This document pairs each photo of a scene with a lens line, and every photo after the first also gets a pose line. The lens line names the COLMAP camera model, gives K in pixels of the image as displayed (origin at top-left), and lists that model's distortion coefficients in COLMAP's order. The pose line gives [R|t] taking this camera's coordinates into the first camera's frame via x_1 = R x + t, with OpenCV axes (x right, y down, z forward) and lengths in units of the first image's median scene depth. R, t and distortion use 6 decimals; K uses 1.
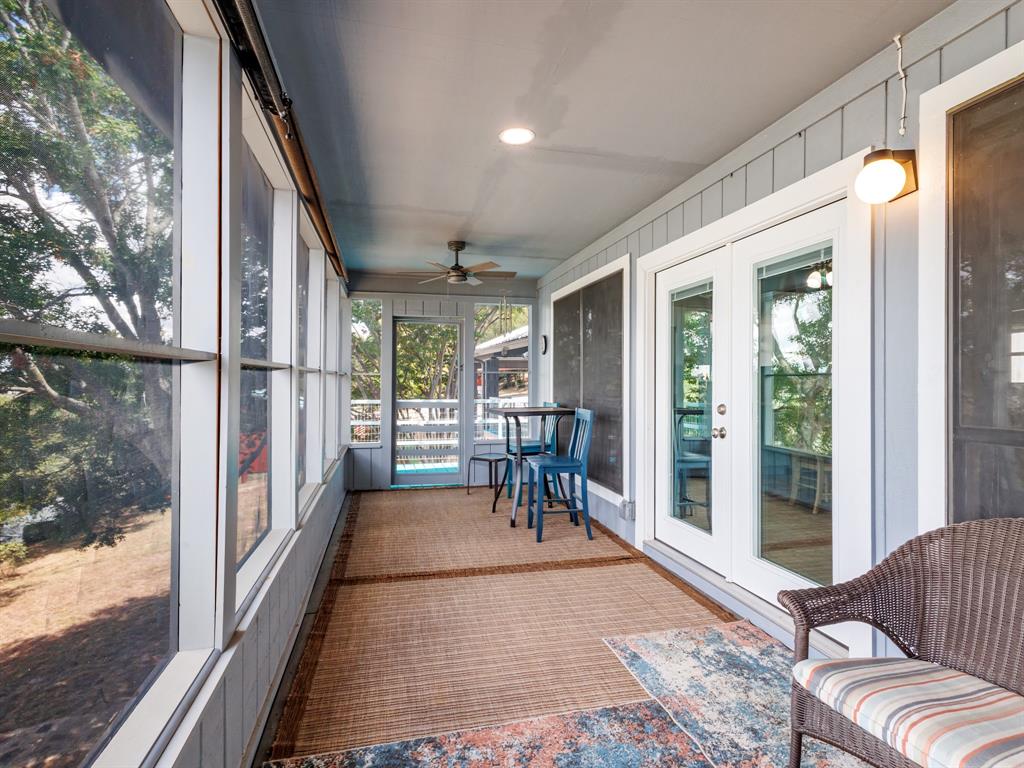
lens RADIAL K [[534.9, 0, 508.0], [0, 534.9, 383.2], [0, 0, 1]] dist [0.010914, 0.000858]
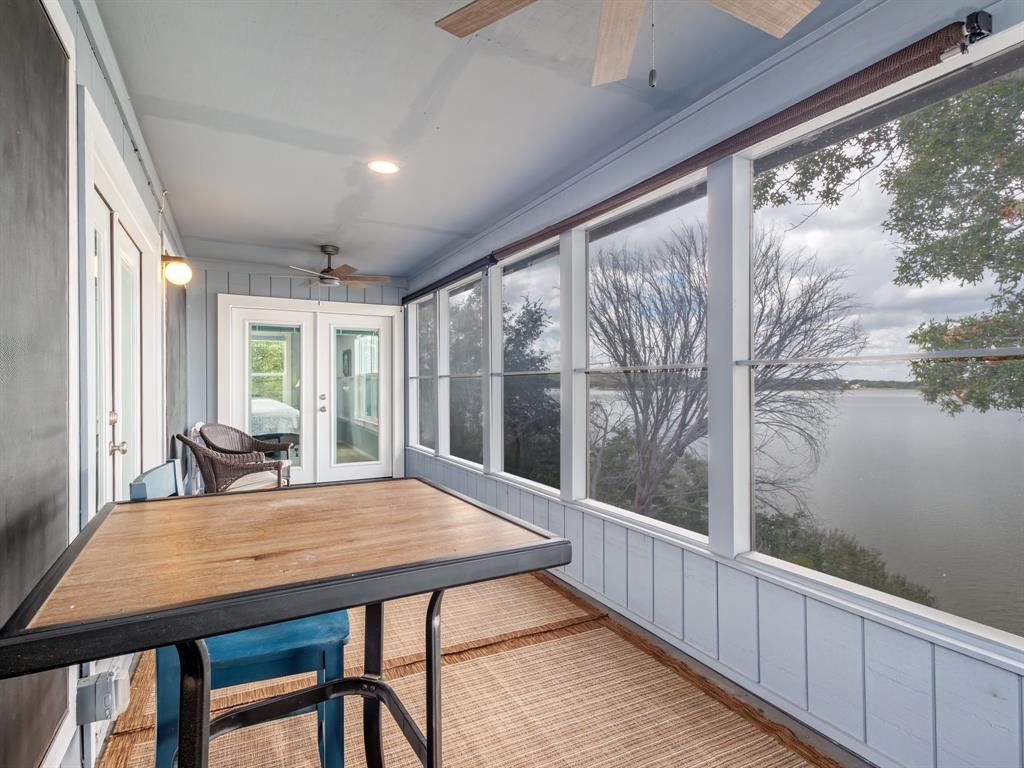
lens RADIAL K [[534.9, 0, 508.0], [0, 534.9, 383.2], [0, 0, 1]] dist [0.010914, 0.000858]
pose [[-0.969119, -0.001213, -0.246591, 0.034716], [0.001720, 0.999930, -0.011679, 0.006212], [0.246588, -0.011743, -0.969049, 1.835776]]
